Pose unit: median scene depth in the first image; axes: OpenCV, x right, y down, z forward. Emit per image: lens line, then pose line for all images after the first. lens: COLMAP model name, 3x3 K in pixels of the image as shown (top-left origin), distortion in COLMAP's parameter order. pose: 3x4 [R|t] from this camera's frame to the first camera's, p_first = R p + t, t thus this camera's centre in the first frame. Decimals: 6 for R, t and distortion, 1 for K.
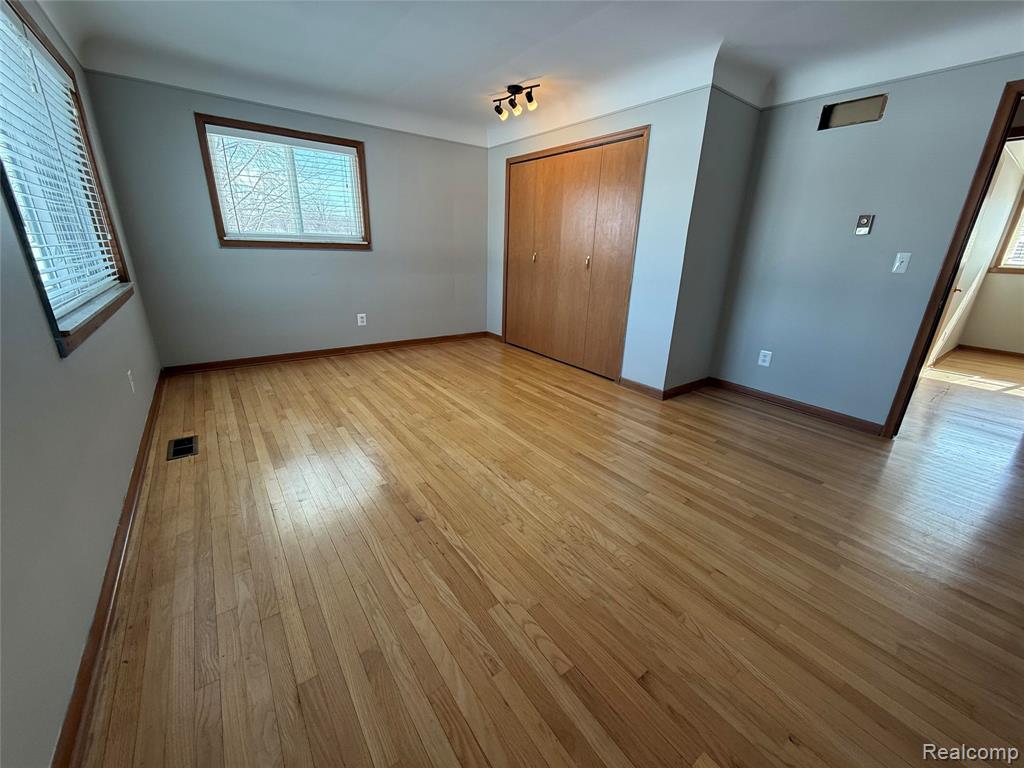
lens RADIAL K [[403.7, 0, 526.4], [0, 403.7, 382.8], [0, 0, 1]] dist [-0.004202, 0.001722]
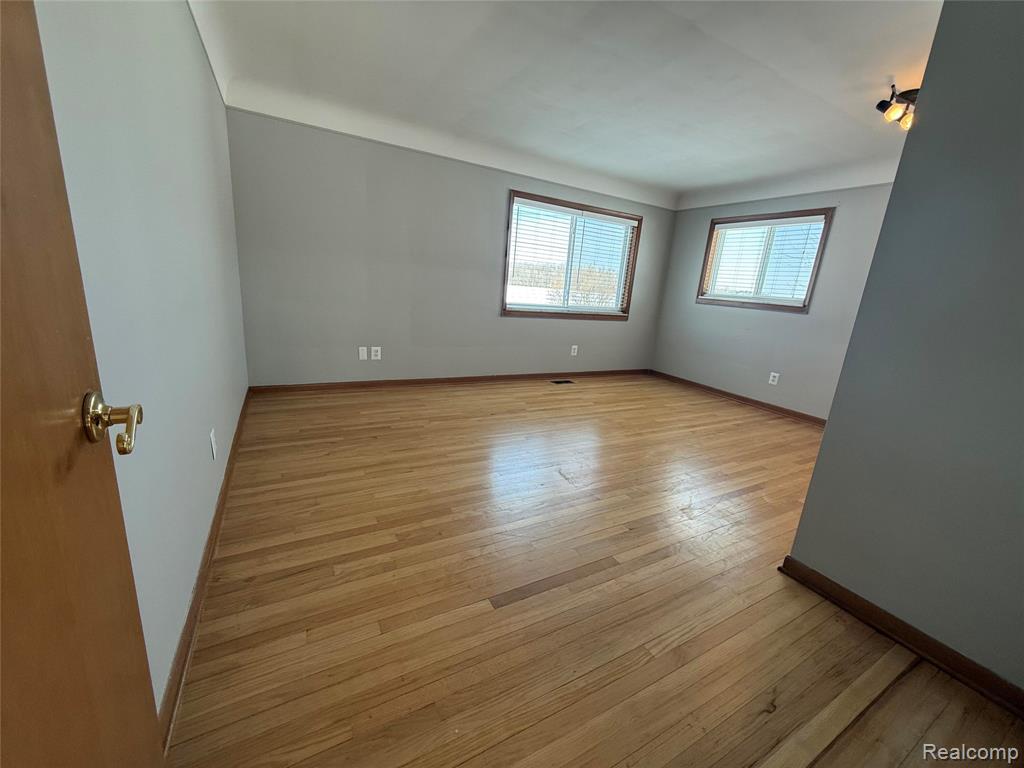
lens RADIAL K [[403.7, 0, 510.0], [0, 403.7, 382.0], [0, 0, 1]] dist [-0.004202, 0.001722]
pose [[-0.141122, 0.198052, -0.969979, 0.850090], [-0.398013, 0.885764, 0.238764, -0.162869], [0.906460, 0.419759, -0.046173, 0.584890]]
